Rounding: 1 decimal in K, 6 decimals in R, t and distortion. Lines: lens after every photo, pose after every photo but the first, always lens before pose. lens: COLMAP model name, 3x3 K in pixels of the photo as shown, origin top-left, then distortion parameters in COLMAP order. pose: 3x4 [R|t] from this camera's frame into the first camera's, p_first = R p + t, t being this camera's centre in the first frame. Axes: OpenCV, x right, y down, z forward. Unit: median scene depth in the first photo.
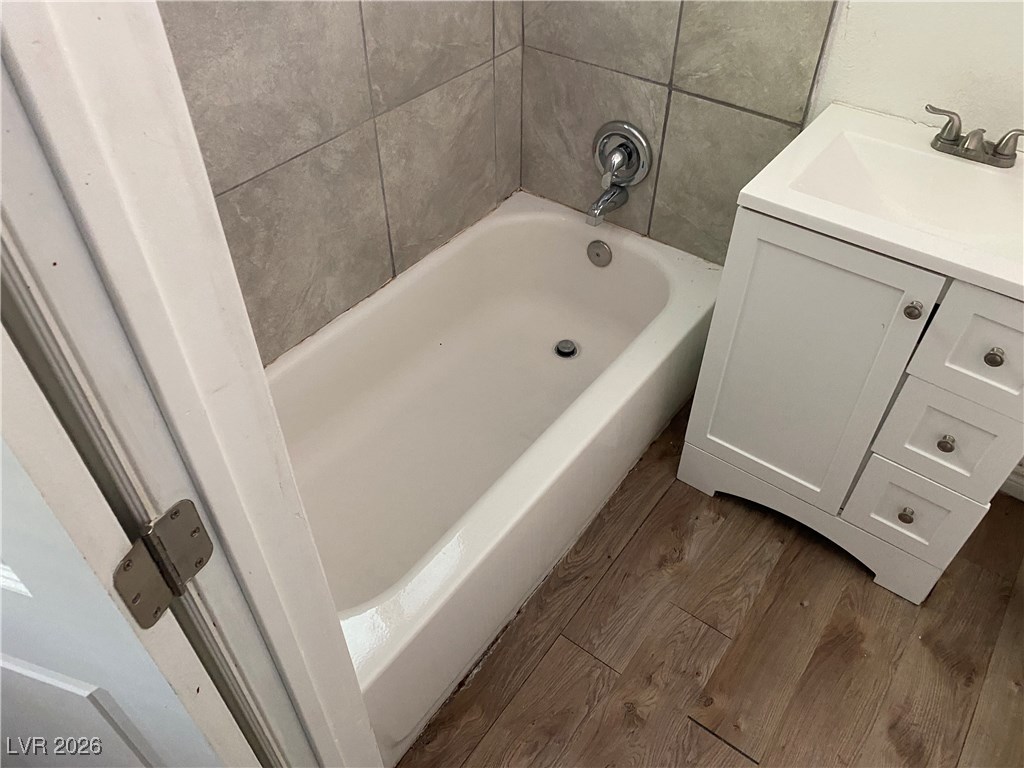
lens RADIAL K [[783.3, 0, 514.0], [0, 783.3, 374.3], [0, 0, 1]] dist [-0.000121, -0.004029]
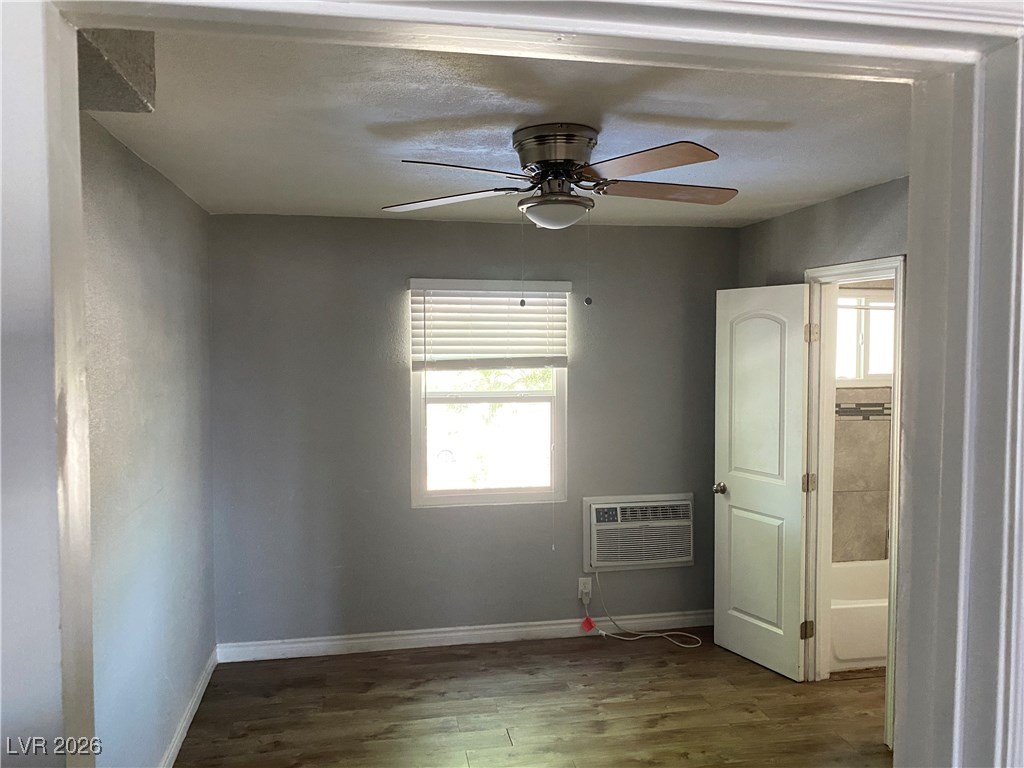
lens RADIAL K [[783.3, 0, 506.0], [0, 783.3, 380.2], [0, 0, 1]] dist [-0.000121, -0.004029]
pose [[0.729905, 0.036894, -0.682552, 0.605122], [-0.471912, 0.749586, -0.464134, 1.109319], [0.494508, 0.660878, 0.564537, -1.271652]]
